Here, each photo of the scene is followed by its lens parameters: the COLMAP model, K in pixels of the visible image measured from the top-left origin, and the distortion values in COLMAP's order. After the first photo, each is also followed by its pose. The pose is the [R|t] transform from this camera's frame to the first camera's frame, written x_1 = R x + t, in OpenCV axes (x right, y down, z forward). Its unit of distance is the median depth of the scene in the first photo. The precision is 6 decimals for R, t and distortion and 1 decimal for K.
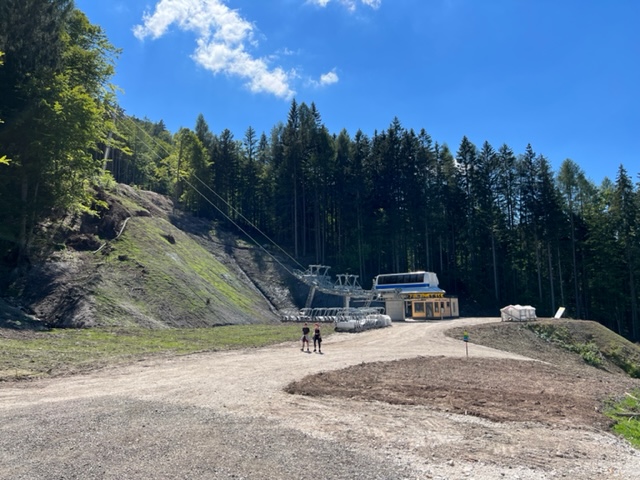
lens RADIAL K [[486.9, 0, 320.0], [0, 486.9, 240.0], [0, 0, 1]] dist [0.004962, 0.000825]
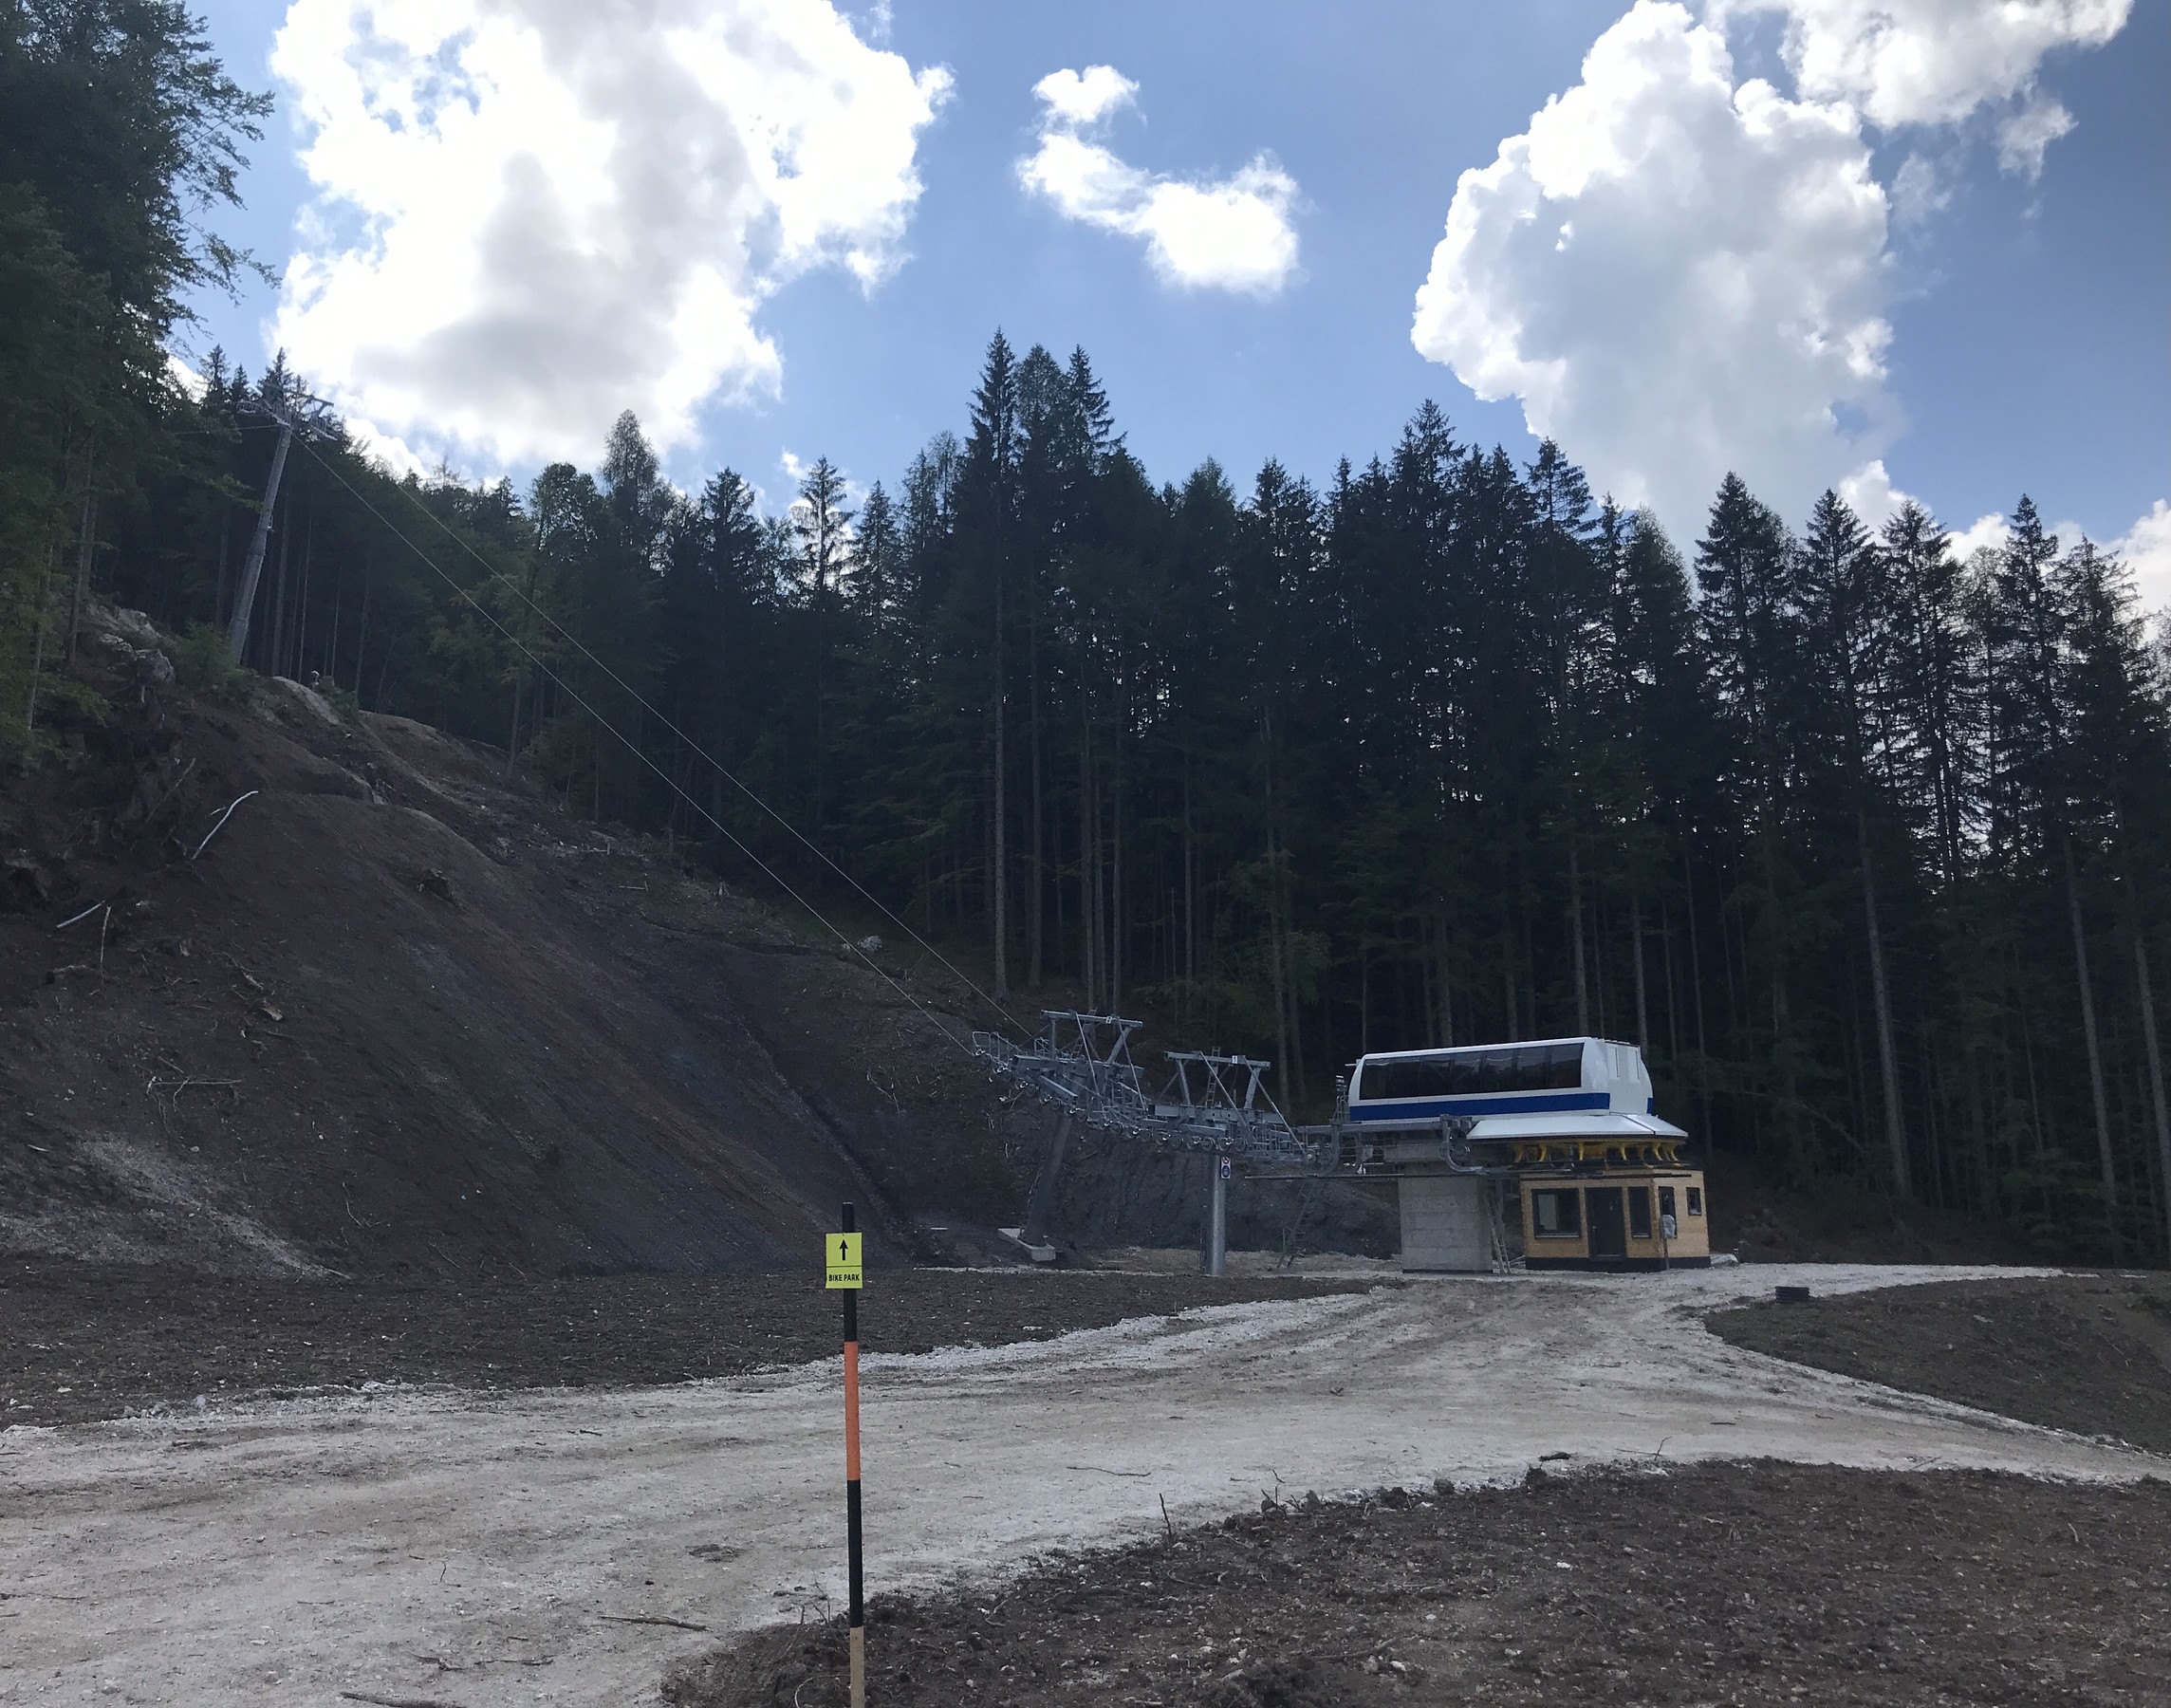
lens RADIAL K [[1712.6, 0, 1026.6], [0, 1712.6, 852.5], [0, 0, 1]] dist [-0.008889, -0.003891]
pose [[0.997637, 0.003547, -0.068610, 0.019124], [-0.009666, 0.995979, -0.089059, 0.041277], [0.068019, 0.089511, 0.993660, 0.186098]]
